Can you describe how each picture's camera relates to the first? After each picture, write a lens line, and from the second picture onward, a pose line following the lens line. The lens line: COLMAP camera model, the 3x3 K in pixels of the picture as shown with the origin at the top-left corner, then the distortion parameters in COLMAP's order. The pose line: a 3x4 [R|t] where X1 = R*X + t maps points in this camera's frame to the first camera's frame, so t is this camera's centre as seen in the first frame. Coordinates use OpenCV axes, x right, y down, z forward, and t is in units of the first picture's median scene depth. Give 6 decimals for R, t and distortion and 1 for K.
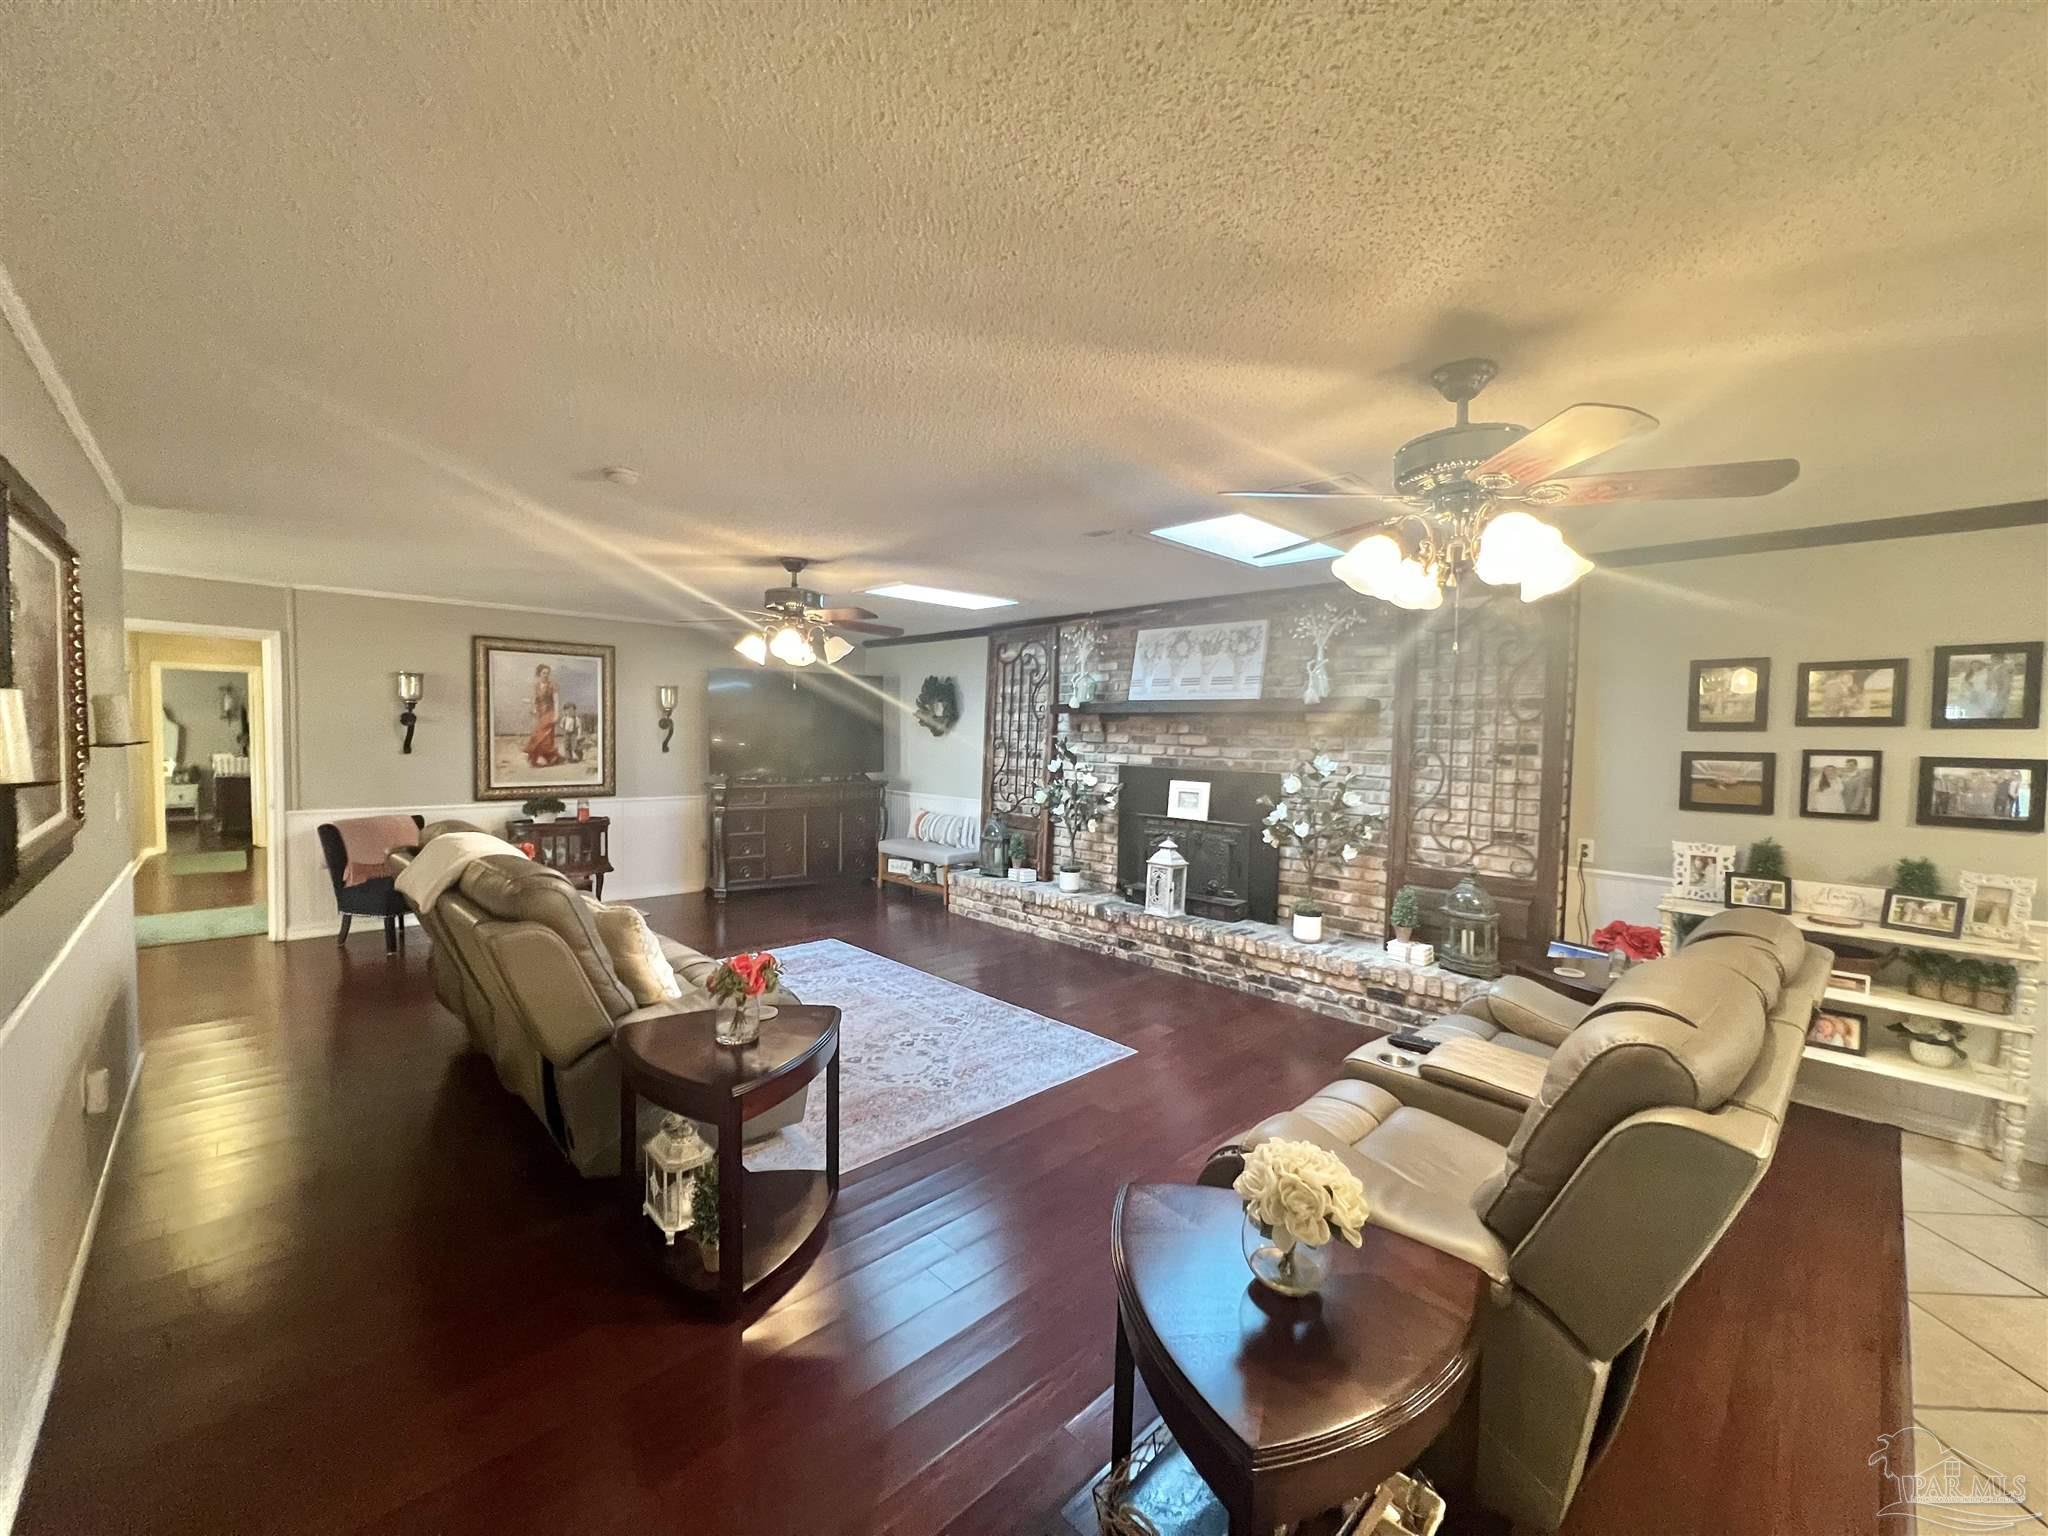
lens RADIAL K [[819.5, 0, 1018.0], [0, 819.5, 769.7], [0, 0, 1]] dist [-0.005898, 0.002068]
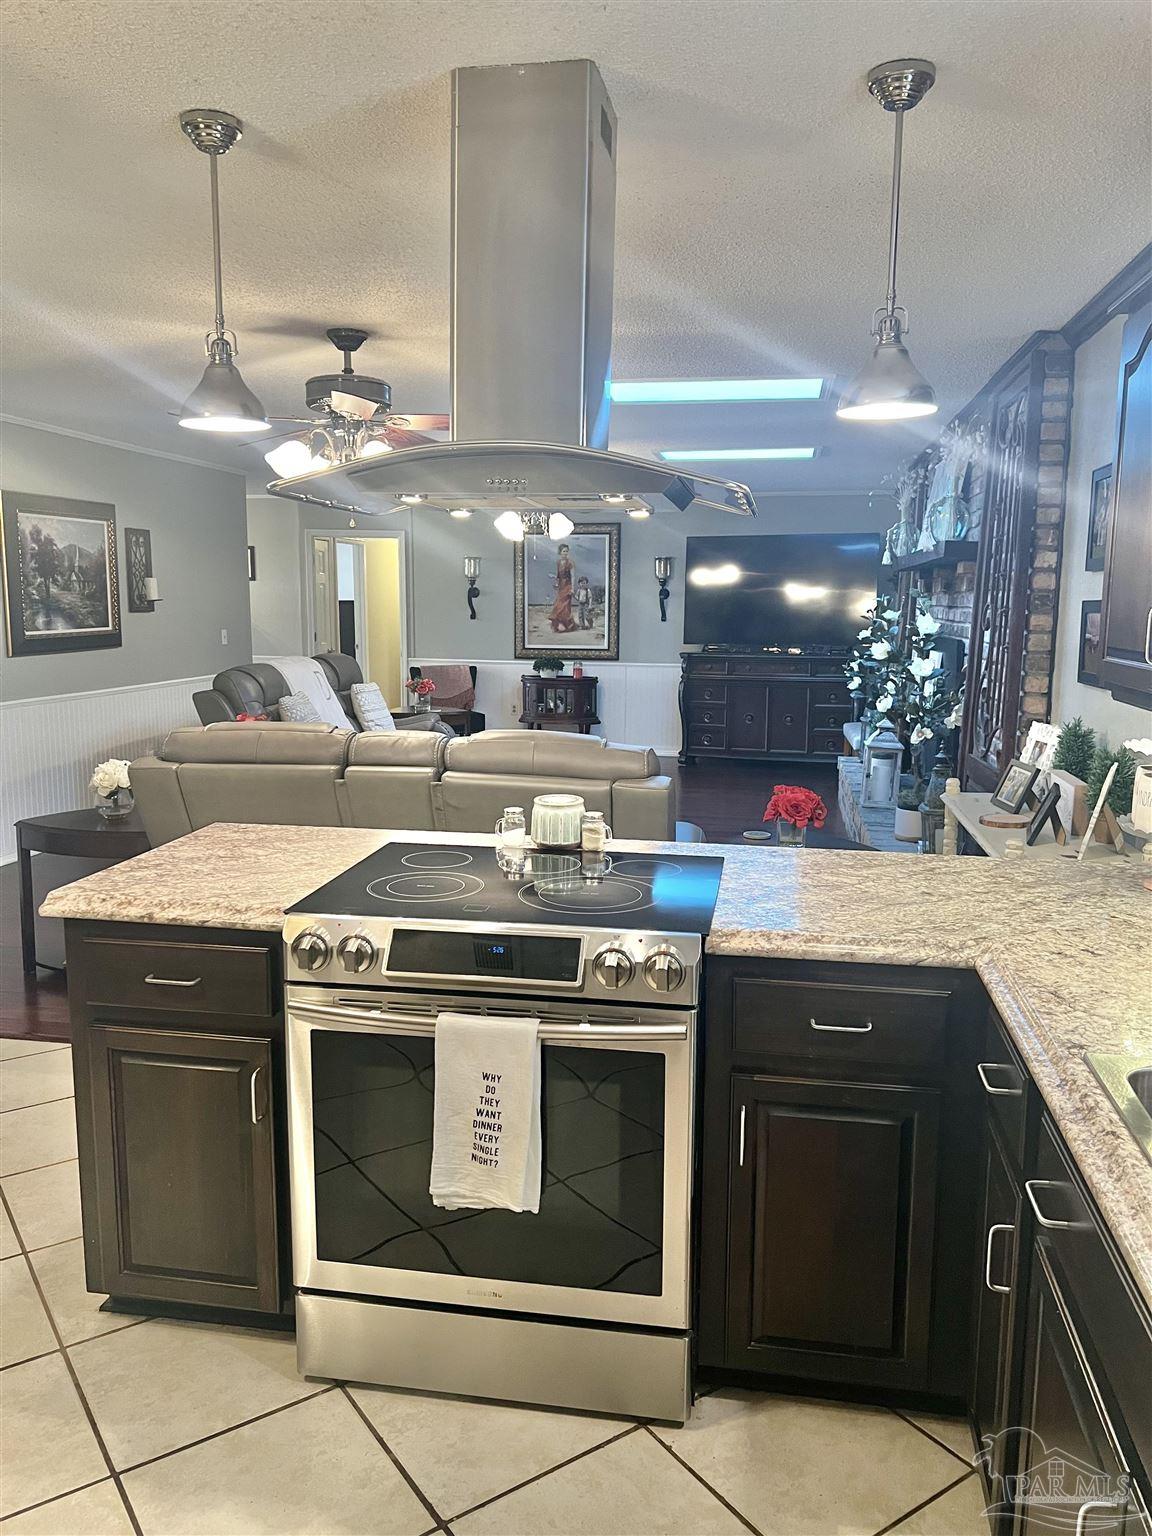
lens RADIAL K [[1161.5, 0, 571.4], [0, 1161.5, 765.9], [0, 0, 1]] dist [0.019467, -0.023136]
pose [[0.592840, 0.100060, -0.799080, 1.002607], [-0.033304, 0.994448, 0.099815, 0.025740], [0.804631, -0.032562, 0.592881, 0.015973]]
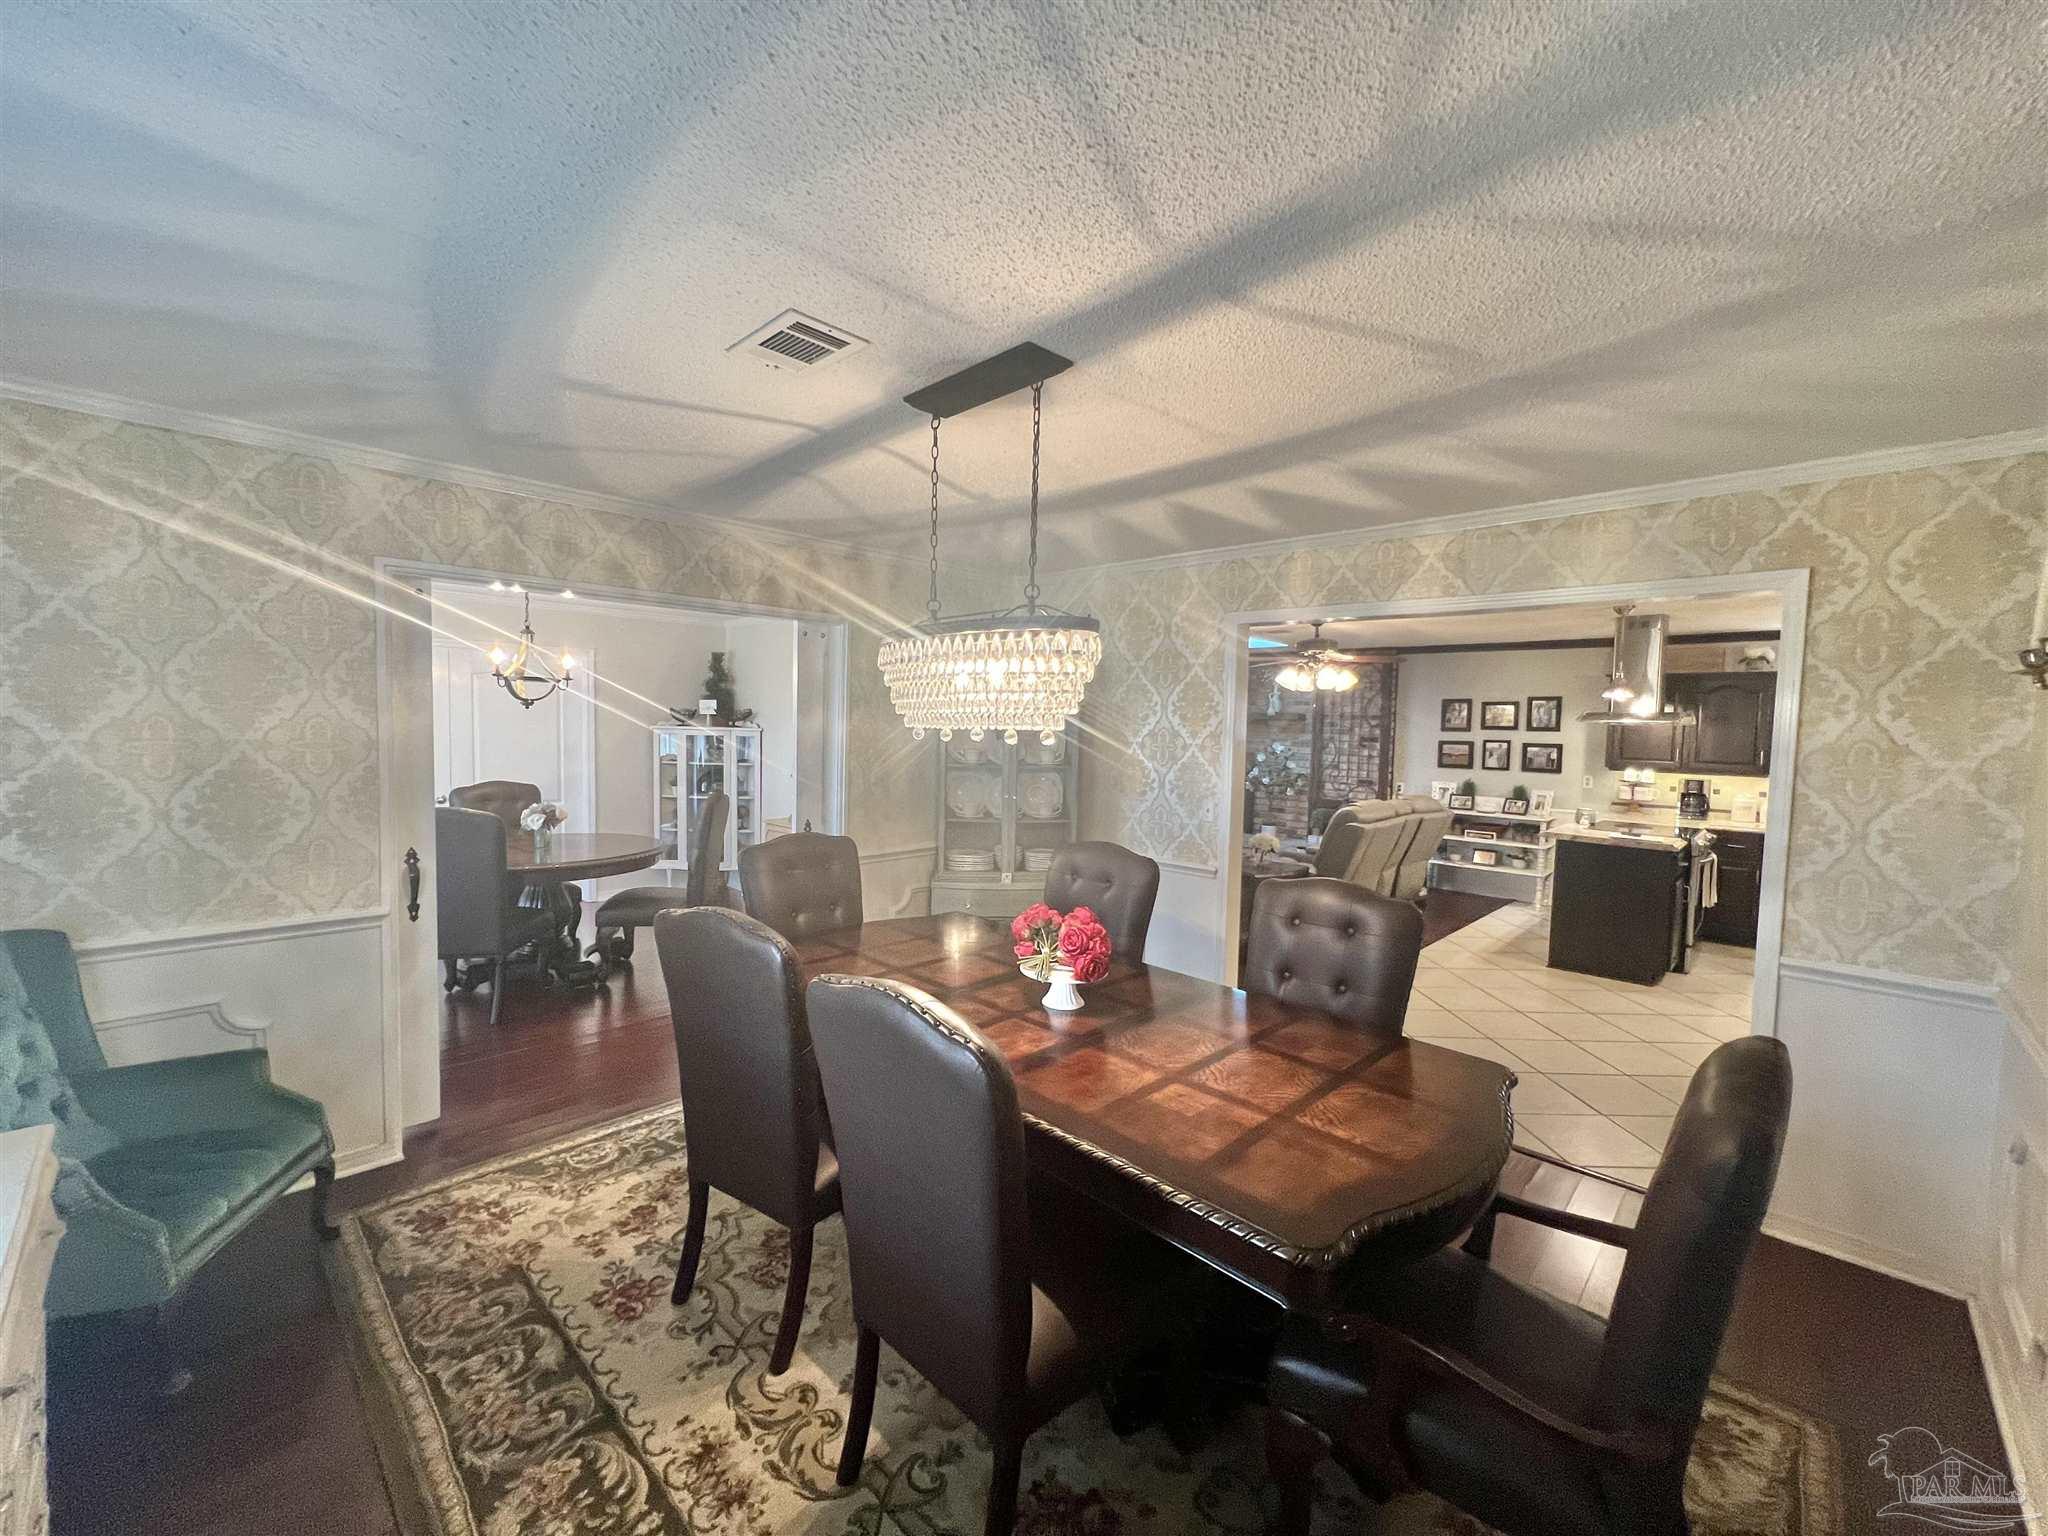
lens RADIAL K [[819.5, 0, 1014.3], [0, 819.5, 765.9], [0, 0, 1]] dist [-0.005898, 0.002068]
pose [[0.999465, 0.005805, 0.032190, -0.281921], [-0.005848, 0.999982, 0.001235, 0.035613], [-0.032182, -0.001422, 0.999481, -0.832030]]
